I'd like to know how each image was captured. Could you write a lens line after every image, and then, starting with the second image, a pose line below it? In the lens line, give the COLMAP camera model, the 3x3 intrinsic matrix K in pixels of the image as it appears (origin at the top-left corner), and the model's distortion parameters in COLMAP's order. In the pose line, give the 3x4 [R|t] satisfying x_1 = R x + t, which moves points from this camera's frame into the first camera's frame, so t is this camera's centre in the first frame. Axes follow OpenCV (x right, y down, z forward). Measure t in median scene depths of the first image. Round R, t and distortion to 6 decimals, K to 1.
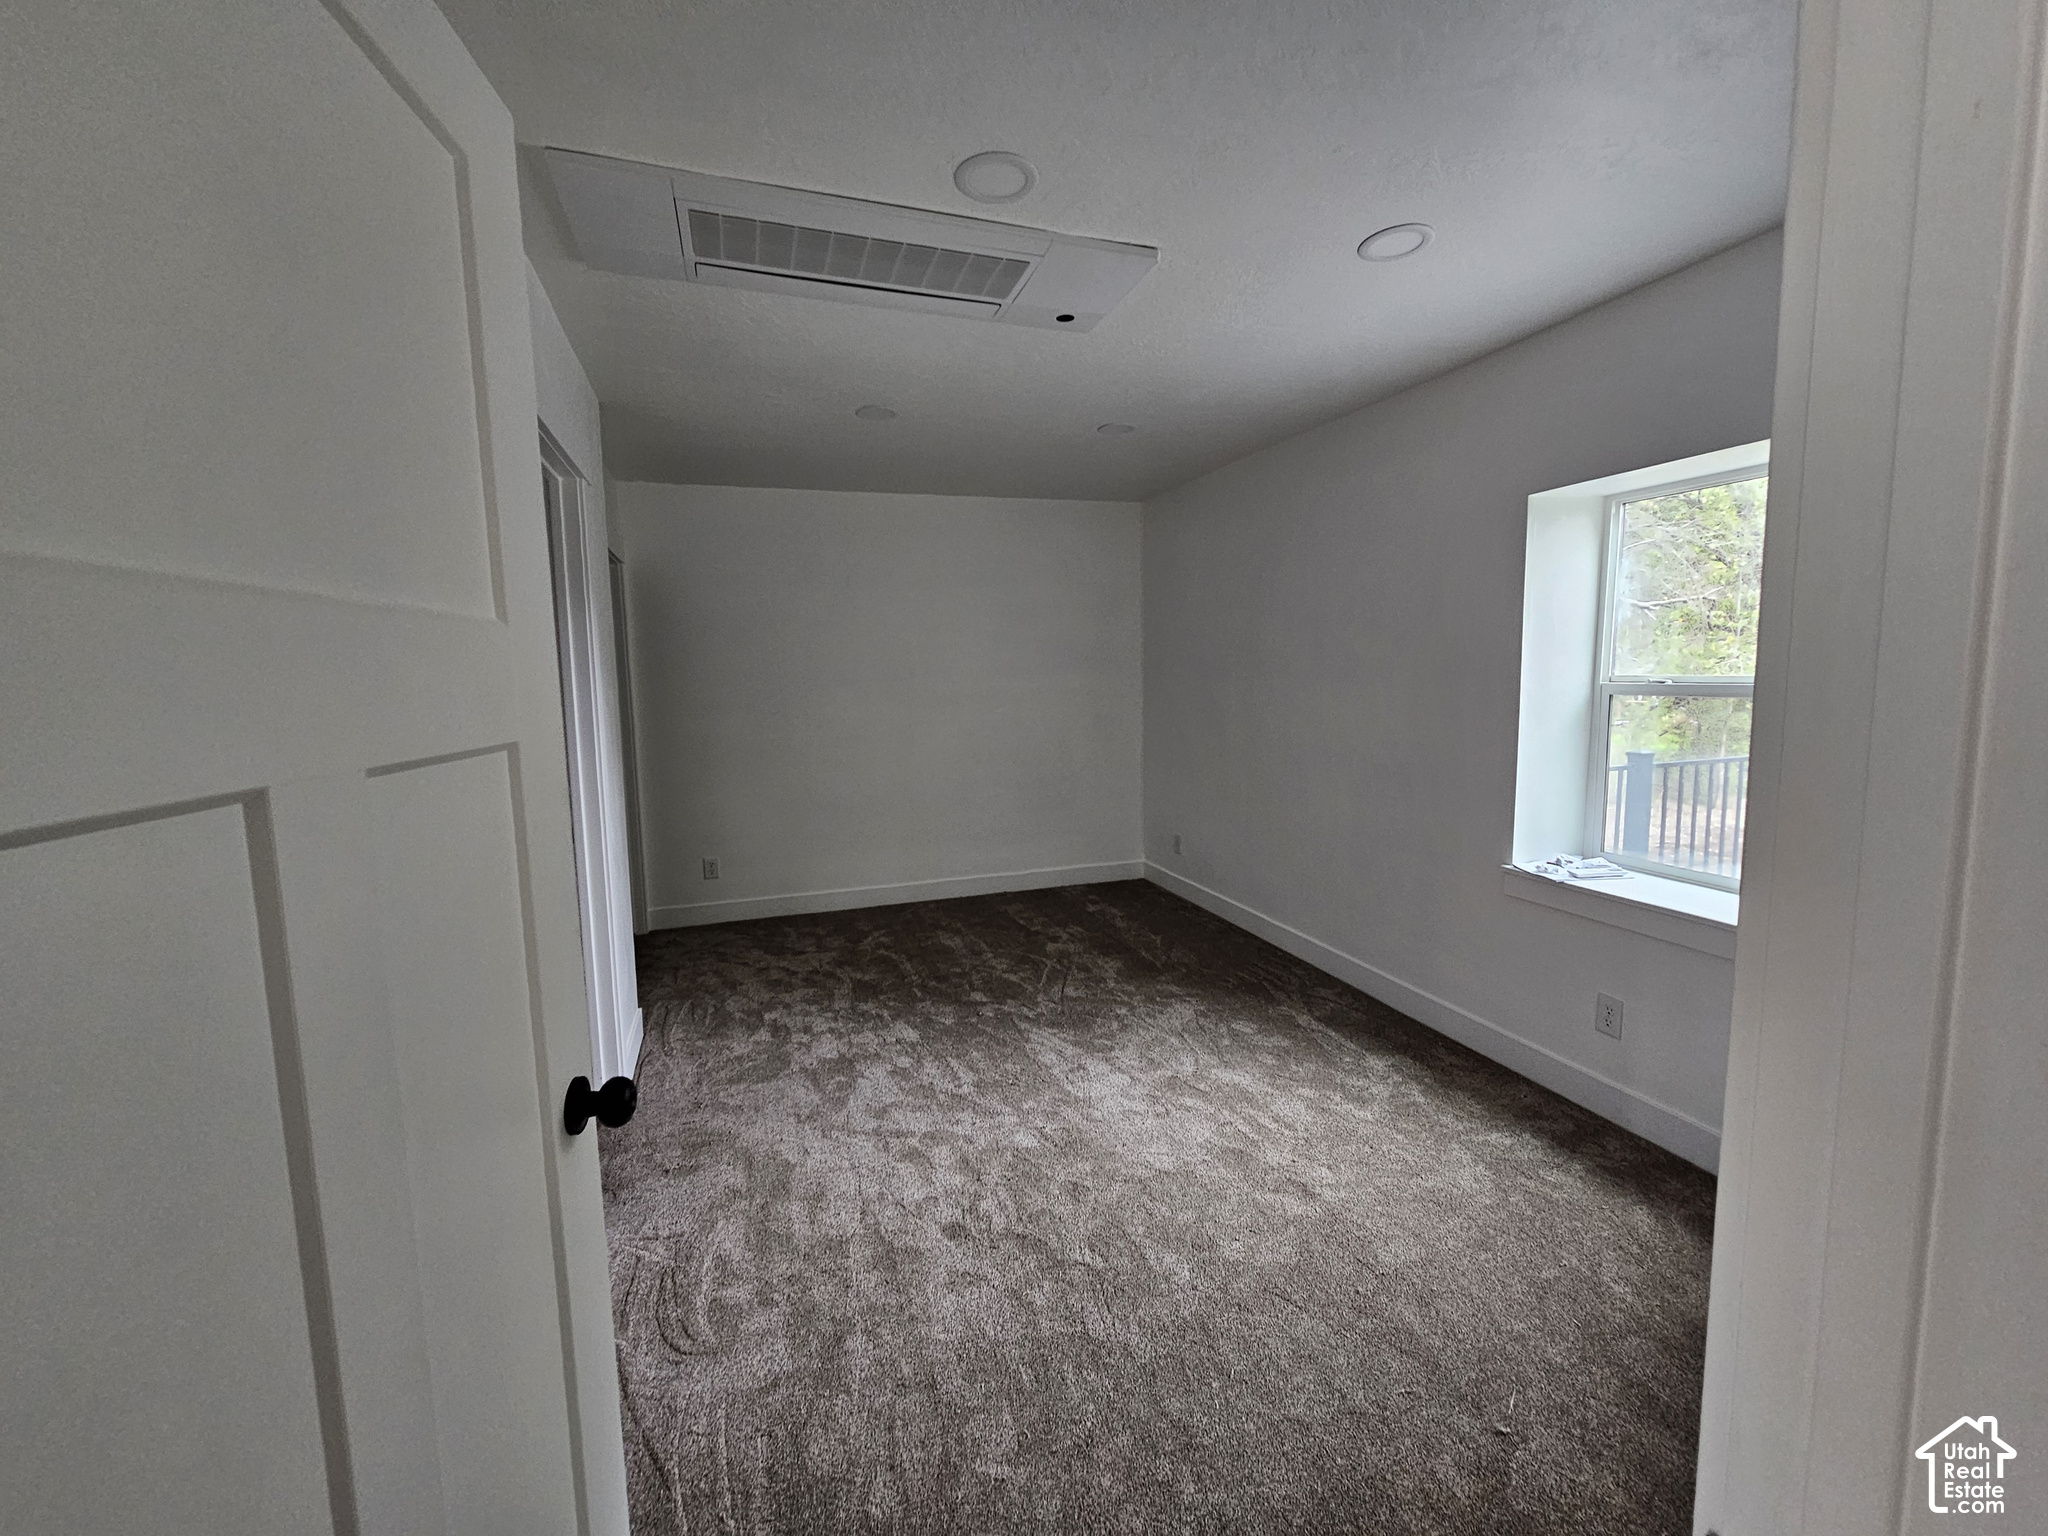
lens RADIAL K [[838.9, 0, 1024.4], [0, 838.9, 761.4], [0, 0, 1]] dist [-0.000962, 0.000611]
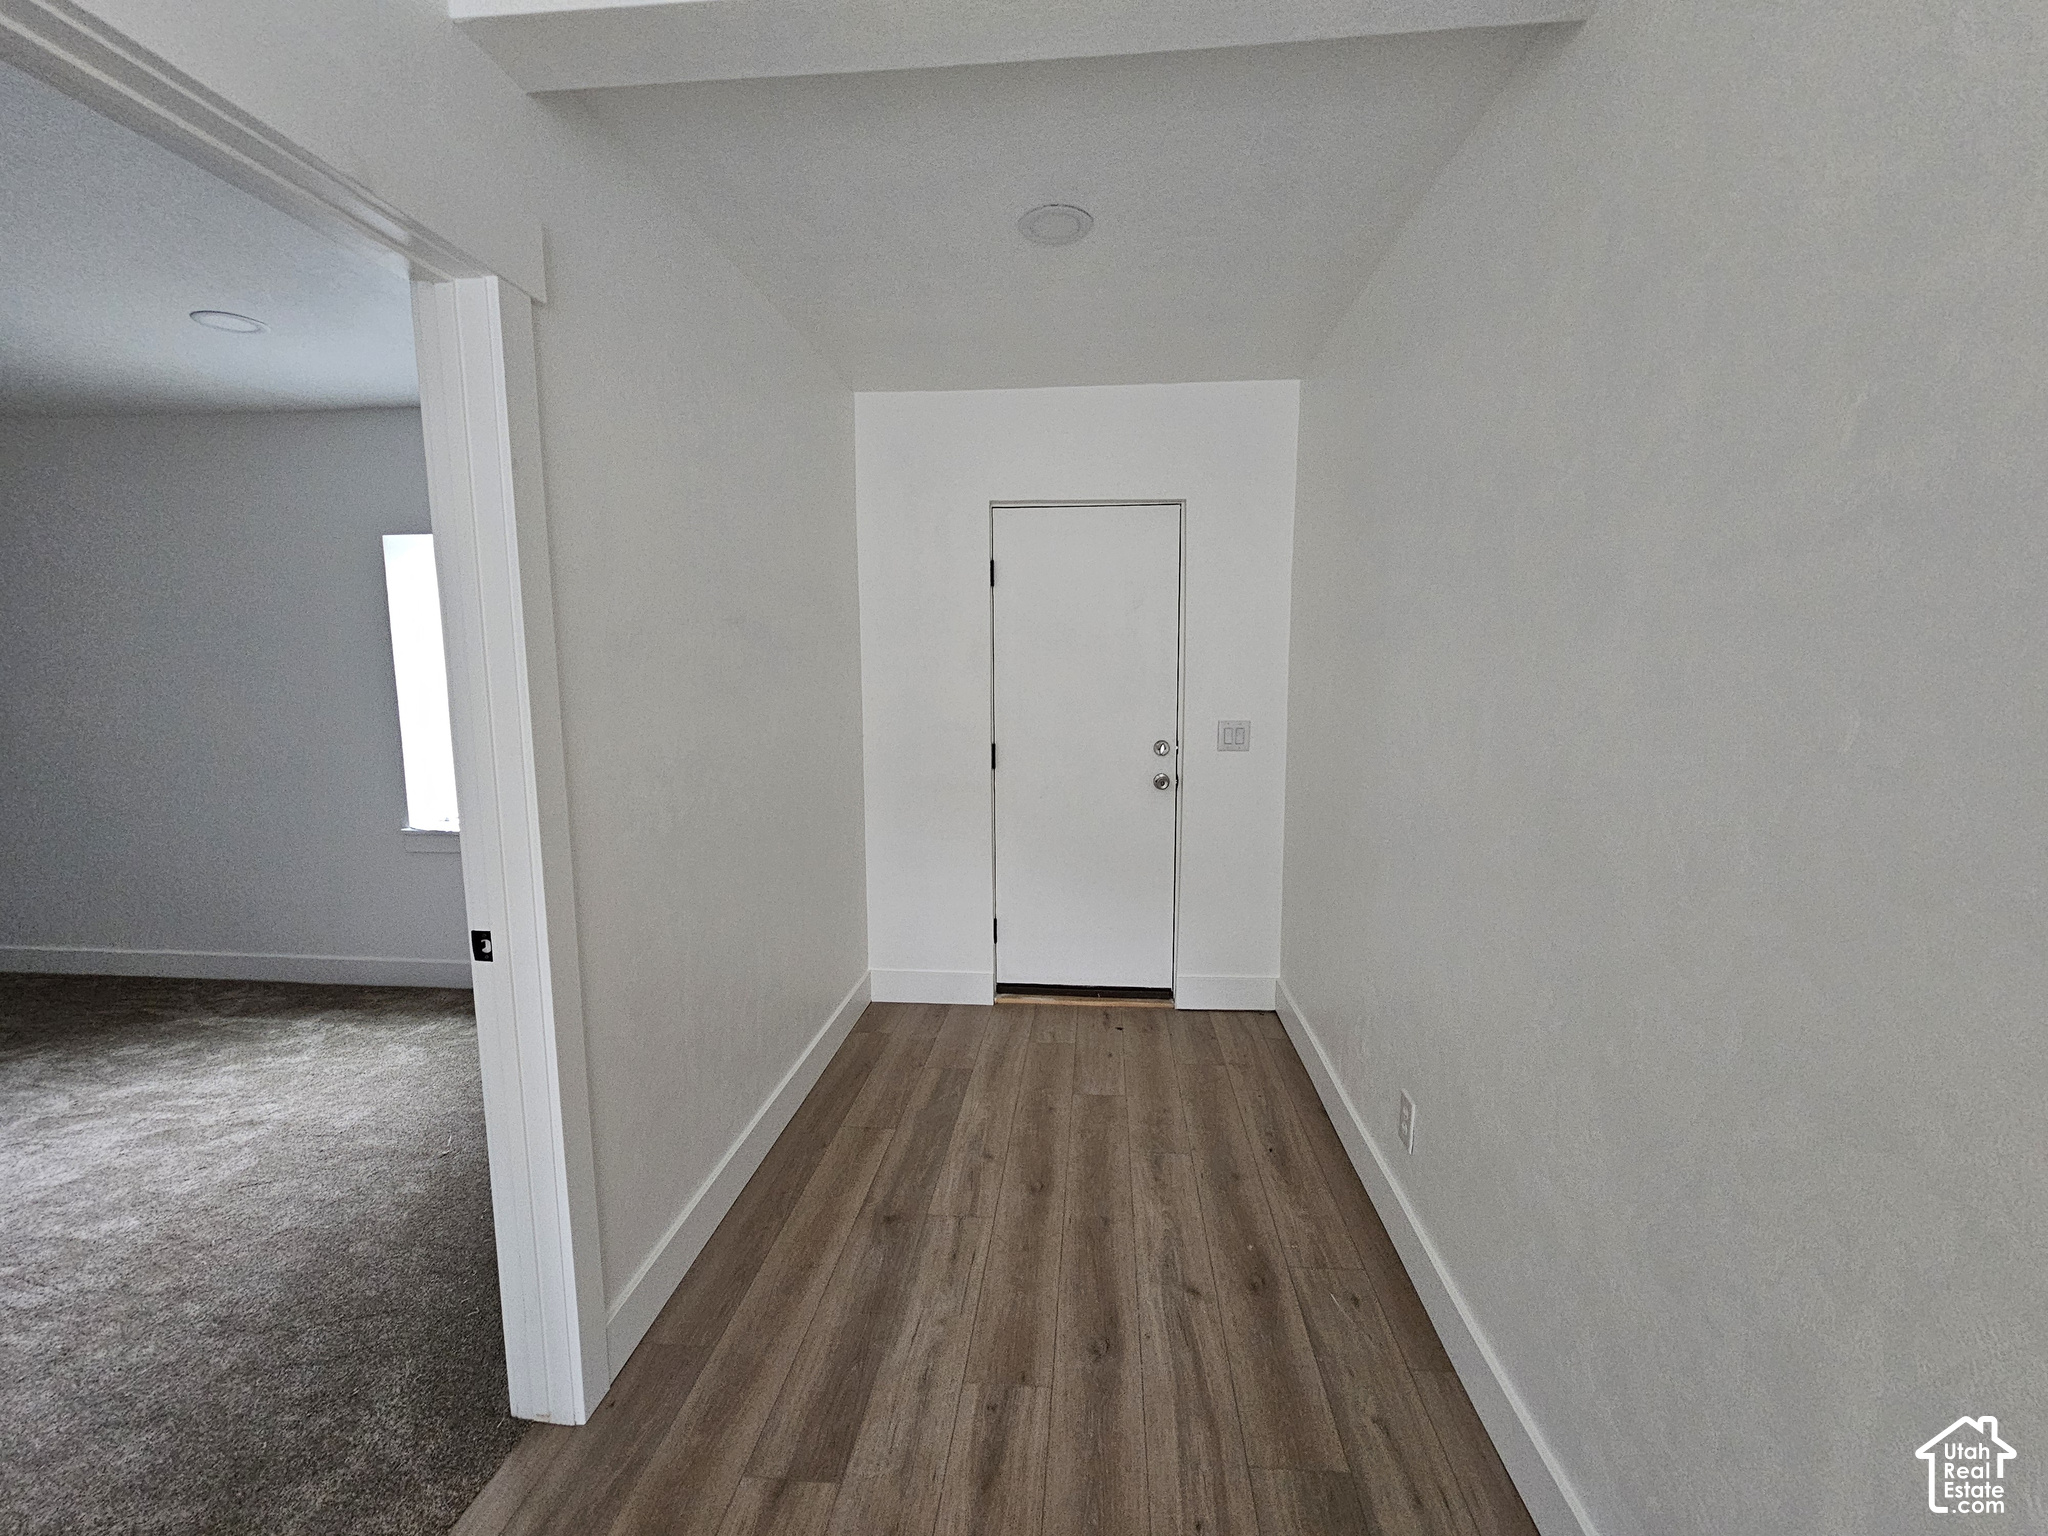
lens RADIAL K [[838.9, 0, 1037.3], [0, 838.9, 762.1], [0, 0, 1]] dist [-0.000962, 0.000611]
pose [[0.387257, -0.089558, 0.917612, -0.213498], [0.098430, 0.993599, 0.055434, 0.050614], [-0.916703, 0.068853, 0.393593, -0.389845]]
